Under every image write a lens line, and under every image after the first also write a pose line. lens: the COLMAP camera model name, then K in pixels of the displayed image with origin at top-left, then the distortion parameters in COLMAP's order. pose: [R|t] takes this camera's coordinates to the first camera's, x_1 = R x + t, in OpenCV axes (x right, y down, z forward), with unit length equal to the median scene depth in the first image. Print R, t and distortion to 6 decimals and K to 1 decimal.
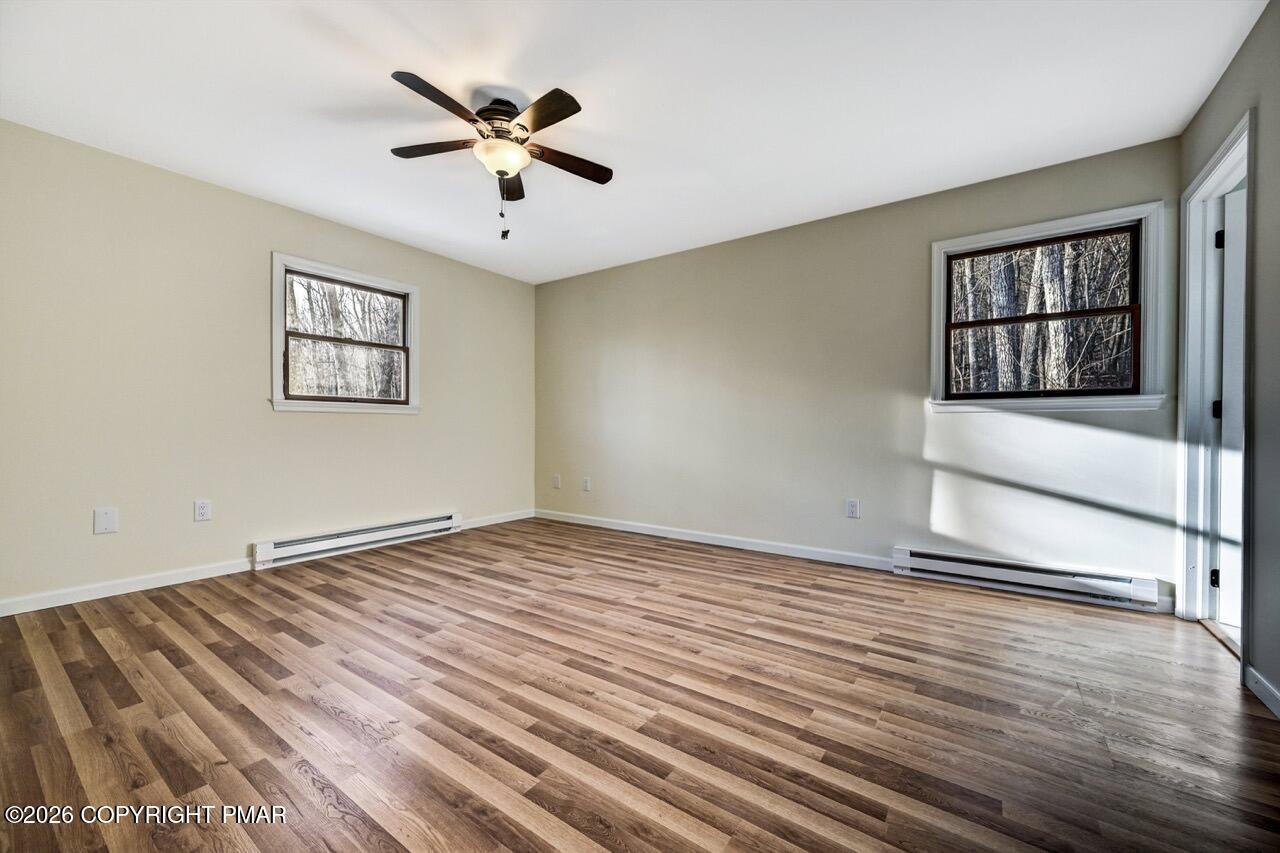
lens RADIAL K [[498.0, 0, 646.1], [0, 498.0, 432.2], [0, 0, 1]] dist [-0.001804, 0.001504]
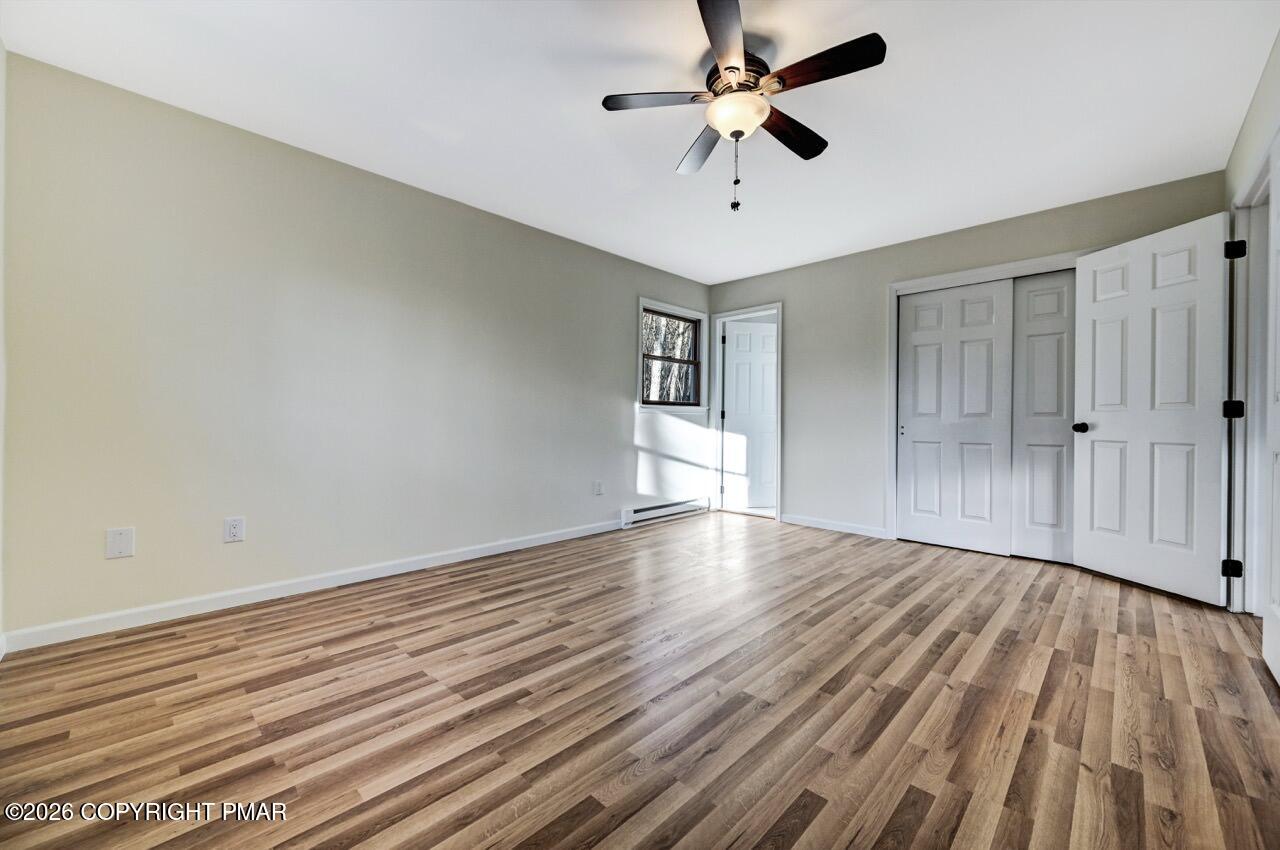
lens RADIAL K [[498.0, 0, 642.1], [0, 498.0, 415.5], [0, 0, 1]] dist [-0.001804, 0.001504]
pose [[0.161040, 0.012618, 0.986867, -1.099048], [0.003593, 0.999904, -0.013371, -0.013432], [-0.986941, 0.005699, 0.160979, 0.948669]]
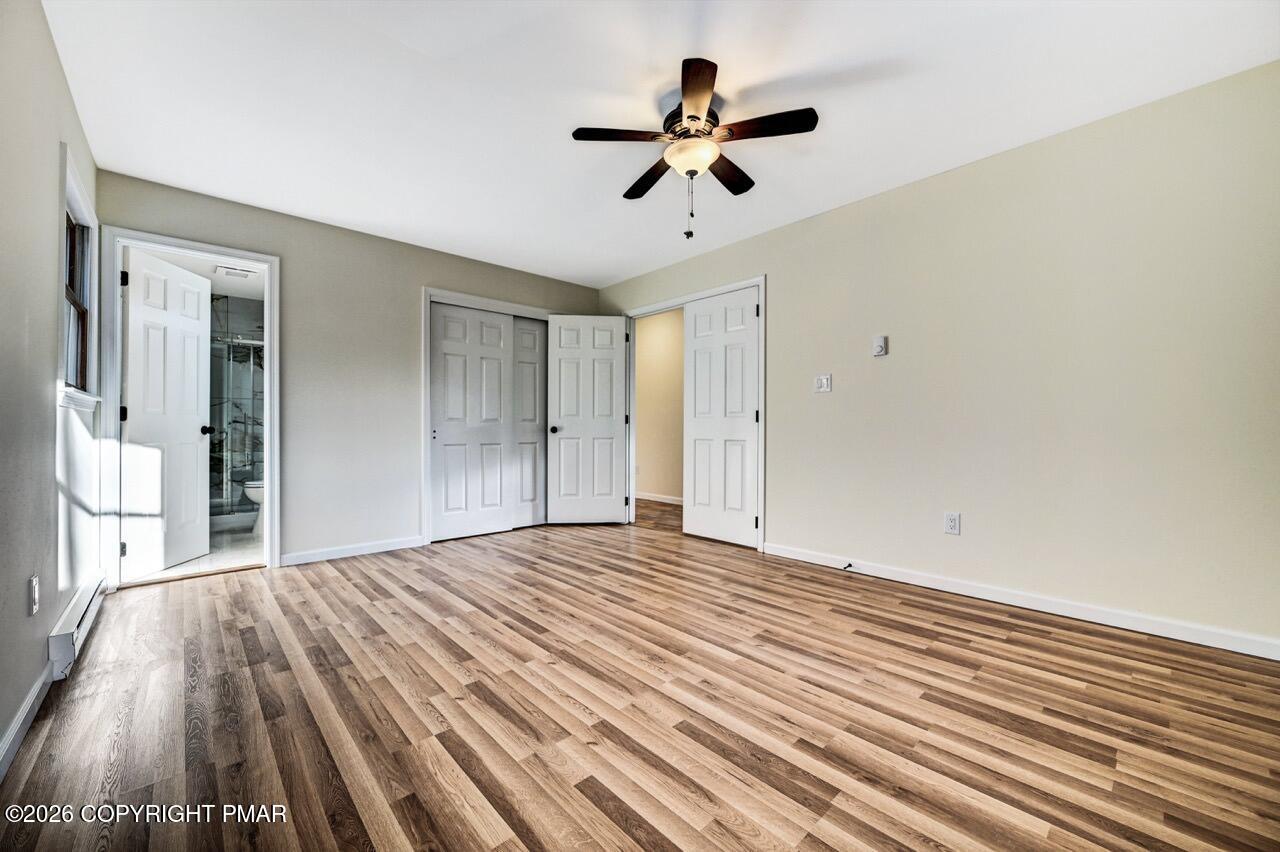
lens RADIAL K [[498.0, 0, 636.8], [0, 498.0, 423.3], [0, 0, 1]] dist [-0.001804, 0.001504]
pose [[-0.976205, 0.000186, 0.216849, -0.369954], [0.000404, 0.999999, 0.000965, -0.021836], [-0.216849, 0.001030, -0.976205, 1.850312]]
